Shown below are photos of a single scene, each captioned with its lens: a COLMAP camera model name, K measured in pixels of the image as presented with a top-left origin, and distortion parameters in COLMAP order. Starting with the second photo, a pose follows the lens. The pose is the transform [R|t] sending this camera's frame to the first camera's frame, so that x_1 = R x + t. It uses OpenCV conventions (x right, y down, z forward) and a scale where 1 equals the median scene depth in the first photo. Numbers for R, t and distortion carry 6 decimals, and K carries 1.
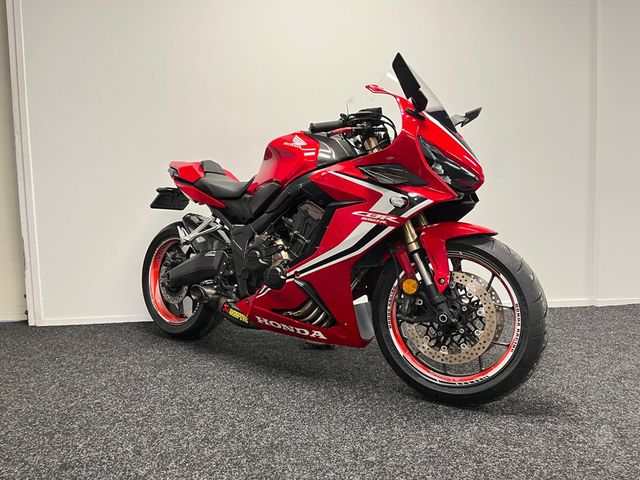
lens RADIAL K [[472.6, 0, 320.0], [0, 472.6, 240.0], [0, 0, 1]] dist [0.004544, -0.001524]
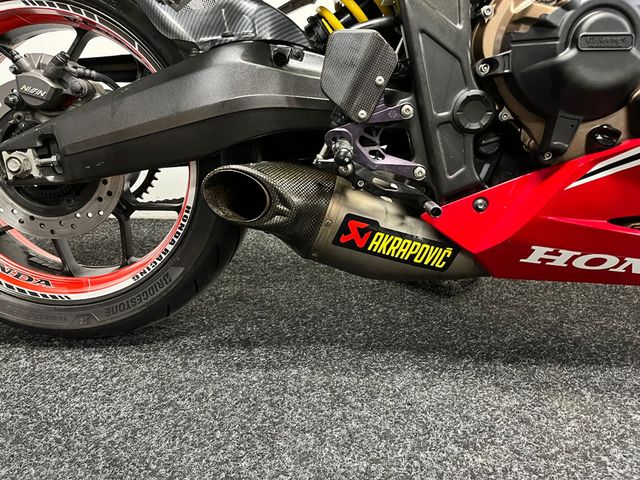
lens RADIAL K [[472.6, 0, 320.0], [0, 472.6, 240.0], [0, 0, 1]] dist [0.004544, -0.001524]
pose [[0.817721, -0.156896, 0.553820, -0.458564], [0.010292, 0.965967, 0.258459, 0.078438], [-0.575523, -0.205647, 0.791506, 0.889800]]
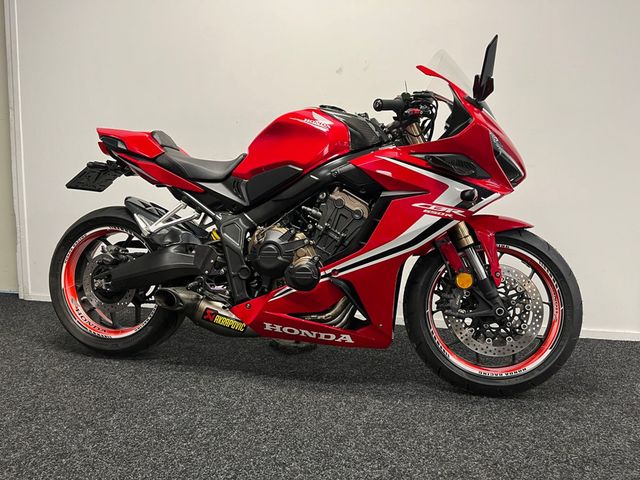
lens RADIAL K [[472.6, 0, 320.0], [0, 472.6, 240.0], [0, 0, 1]] dist [0.004544, -0.001524]
pose [[0.917627, -0.009598, 0.397328, -0.405377], [-0.003950, 0.999439, 0.033265, -0.016454], [-0.397424, -0.032095, 0.917074, 0.202888]]
